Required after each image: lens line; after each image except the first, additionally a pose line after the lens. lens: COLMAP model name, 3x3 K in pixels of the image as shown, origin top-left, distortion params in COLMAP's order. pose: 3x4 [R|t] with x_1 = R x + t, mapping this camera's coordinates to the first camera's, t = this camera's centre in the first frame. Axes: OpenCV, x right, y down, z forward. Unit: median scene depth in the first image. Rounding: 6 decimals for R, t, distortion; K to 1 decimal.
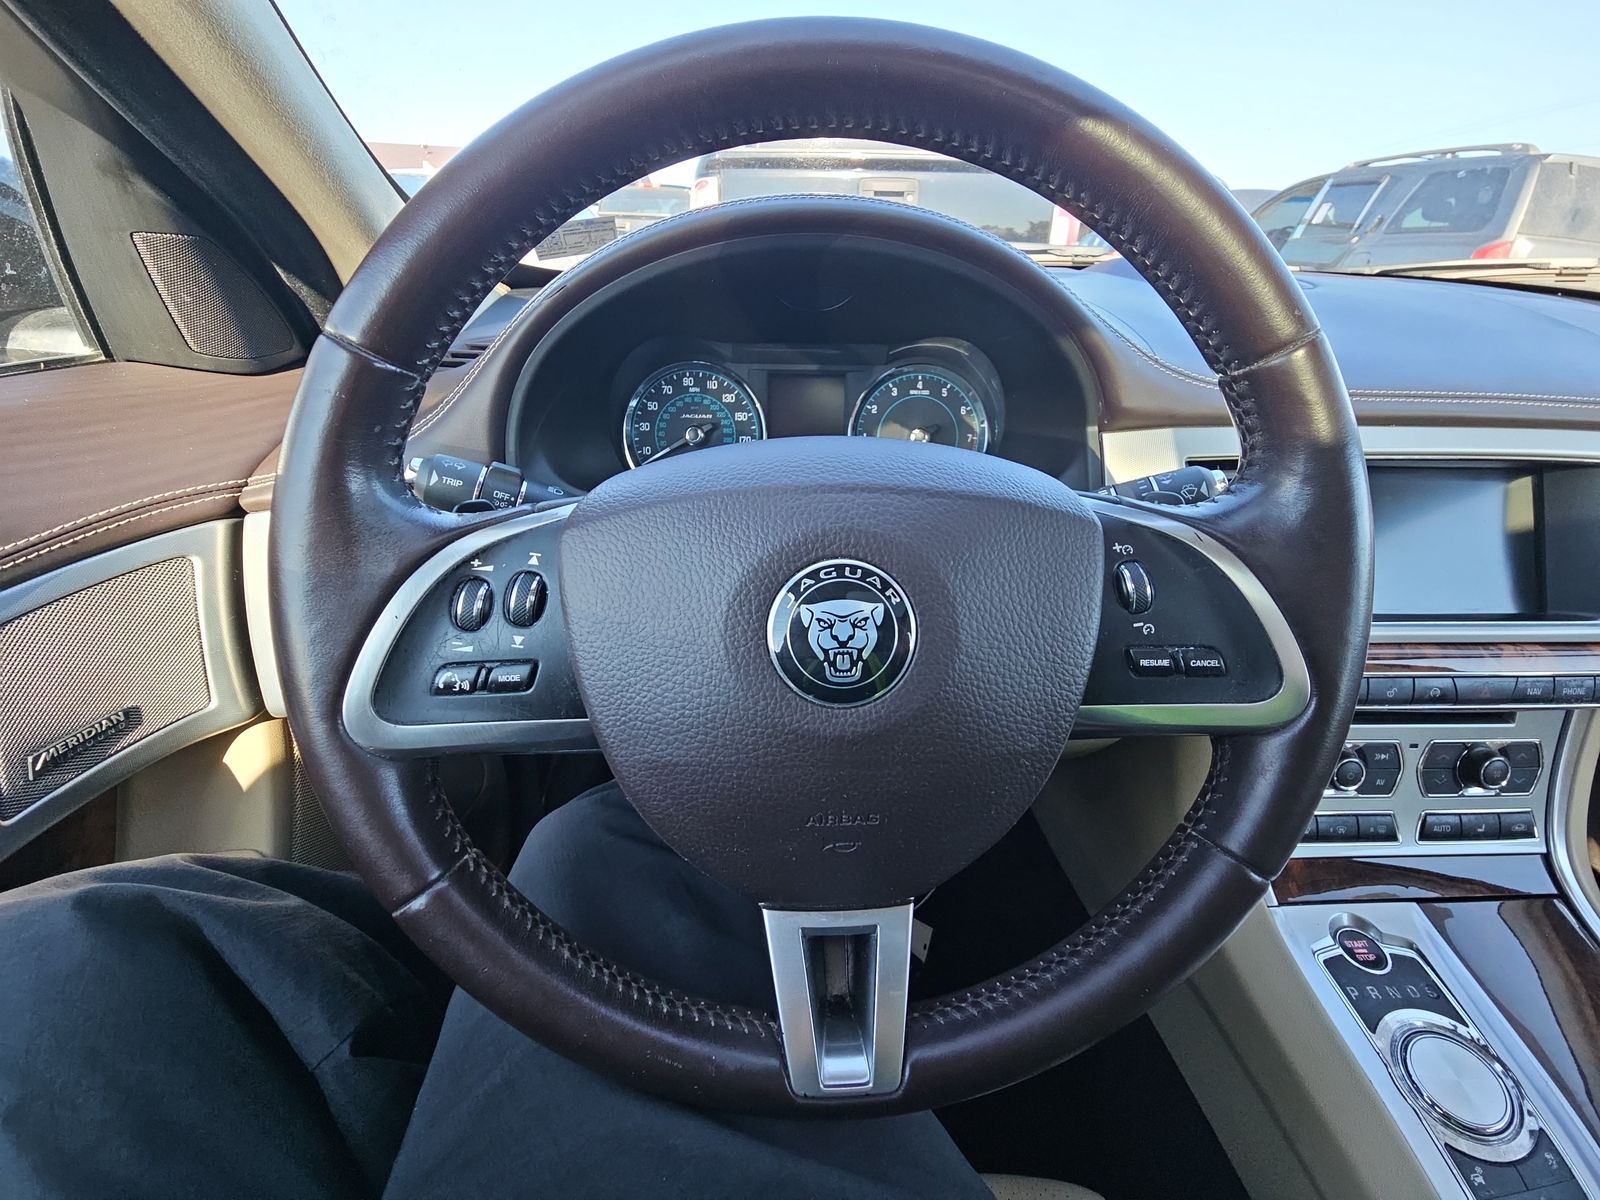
lens RADIAL K [[644.8, 0, 800.0], [0, 644.8, 600.0], [0, 0, 1]] dist [0.003089, -0.006765]
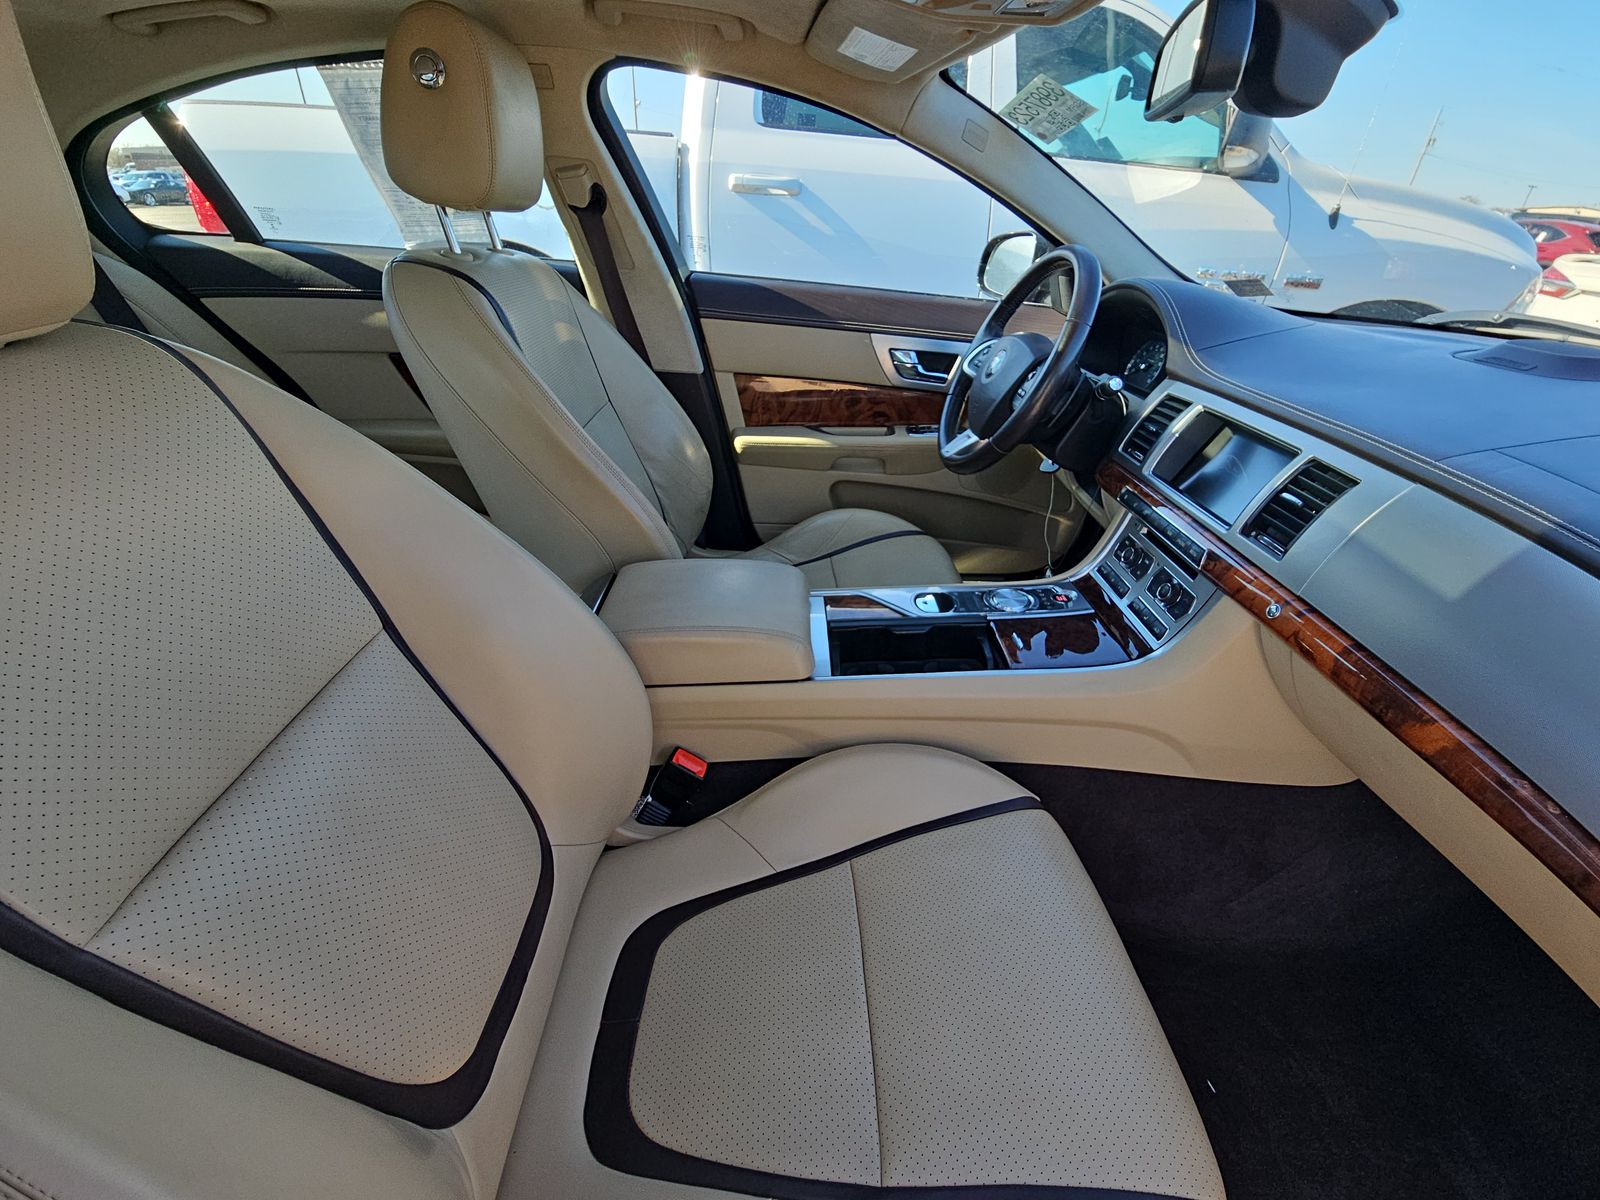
lens RADIAL K [[644.8, 0, 800.0], [0, 644.8, 600.0], [0, 0, 1]] dist [0.003089, -0.006765]
pose [[-0.004783, 0.496178, -0.868208, 3.300780], [-0.501880, 0.749760, 0.431250, 0.009857], [0.864924, 0.437799, 0.245436, -0.453078]]
